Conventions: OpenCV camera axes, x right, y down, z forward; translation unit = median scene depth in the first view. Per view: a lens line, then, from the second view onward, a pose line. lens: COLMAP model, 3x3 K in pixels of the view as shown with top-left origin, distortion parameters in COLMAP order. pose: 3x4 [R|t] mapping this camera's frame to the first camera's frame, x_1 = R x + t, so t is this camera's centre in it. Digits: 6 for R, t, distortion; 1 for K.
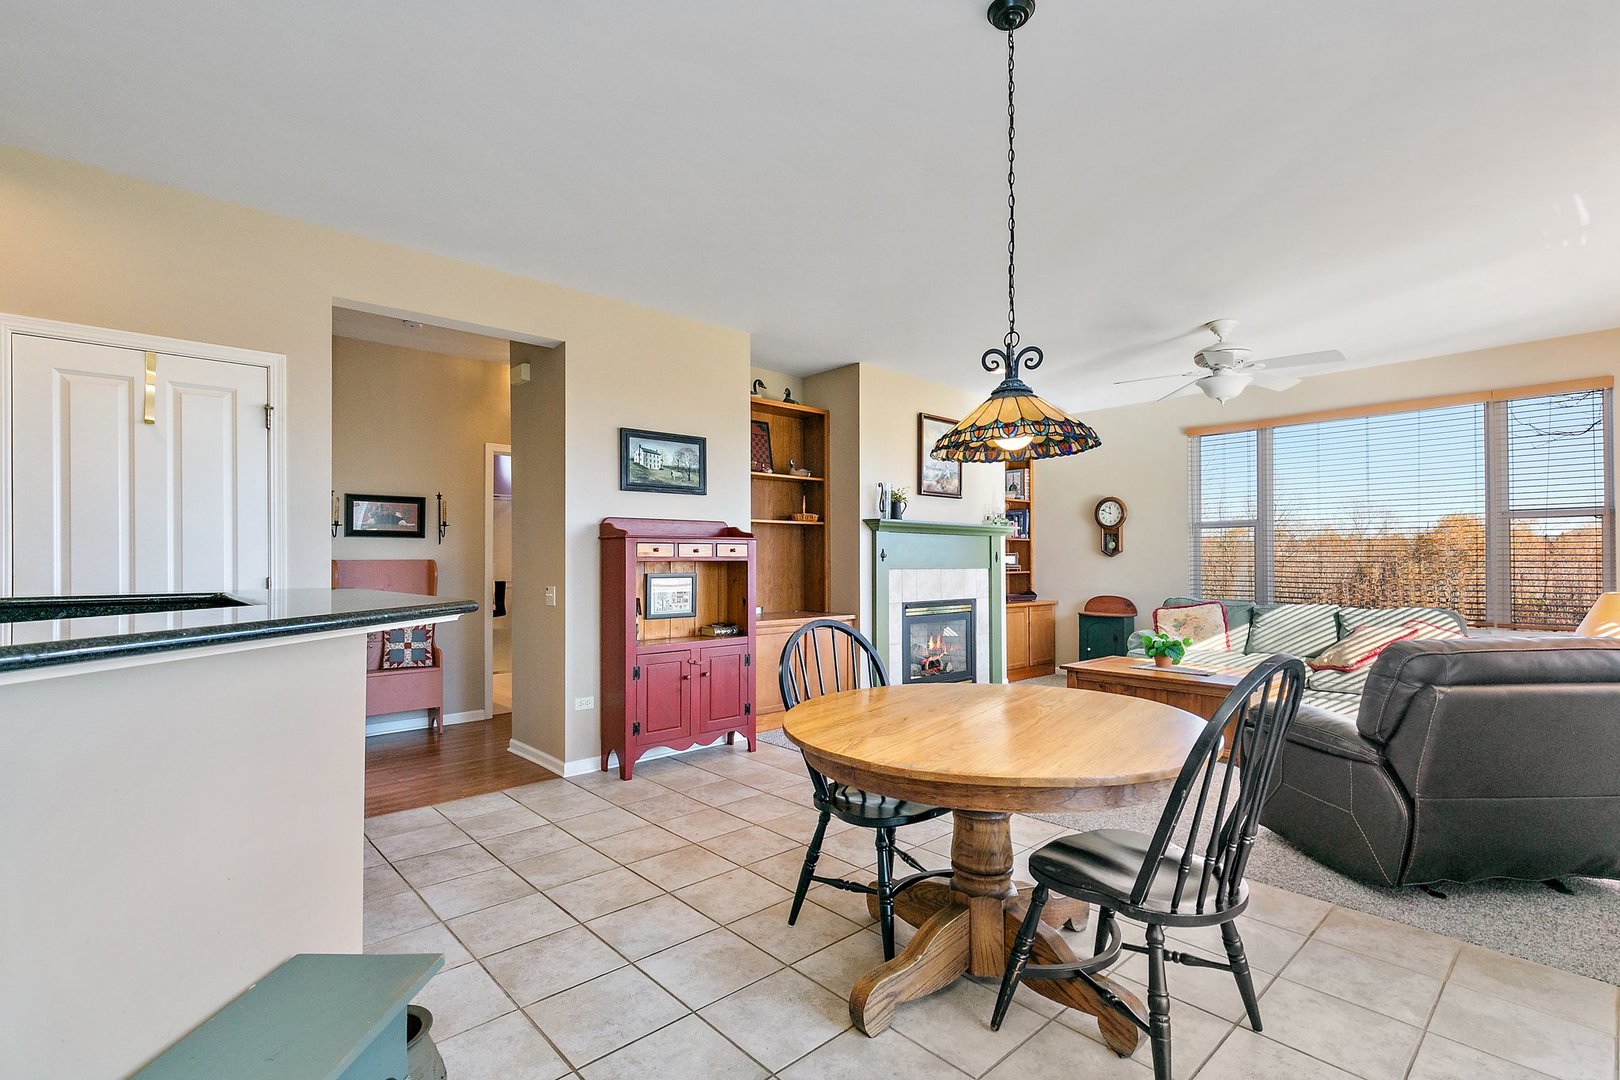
lens RADIAL K [[736.4, 0, 815.5], [0, 736.4, 557.3], [0, 0, 1]] dist [0.003378, 0.000338]
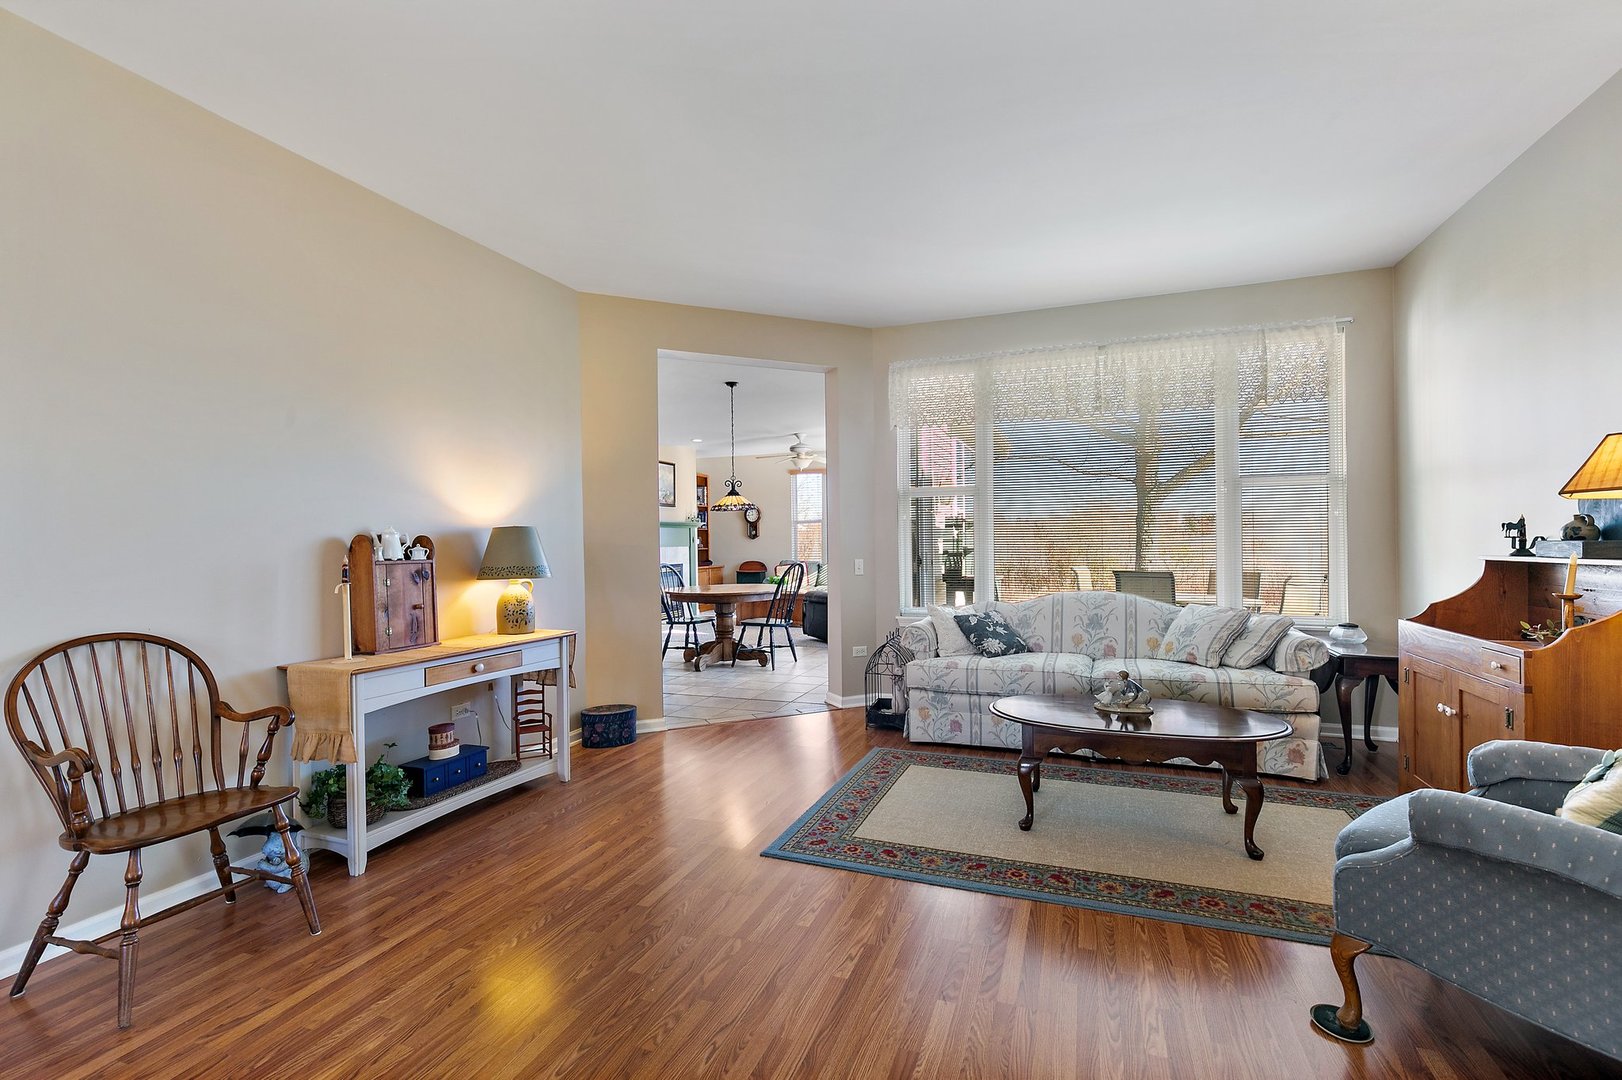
lens RADIAL K [[733.6, 0, 798.2], [0, 733.6, 559.8], [0, 0, 1]] dist [-0.011492, -0.000040]
pose [[0.898655, -0.019834, 0.438207, -0.348392], [0.008161, 0.999560, 0.028504, -0.001038], [-0.438579, -0.022039, 0.898422, -0.800630]]
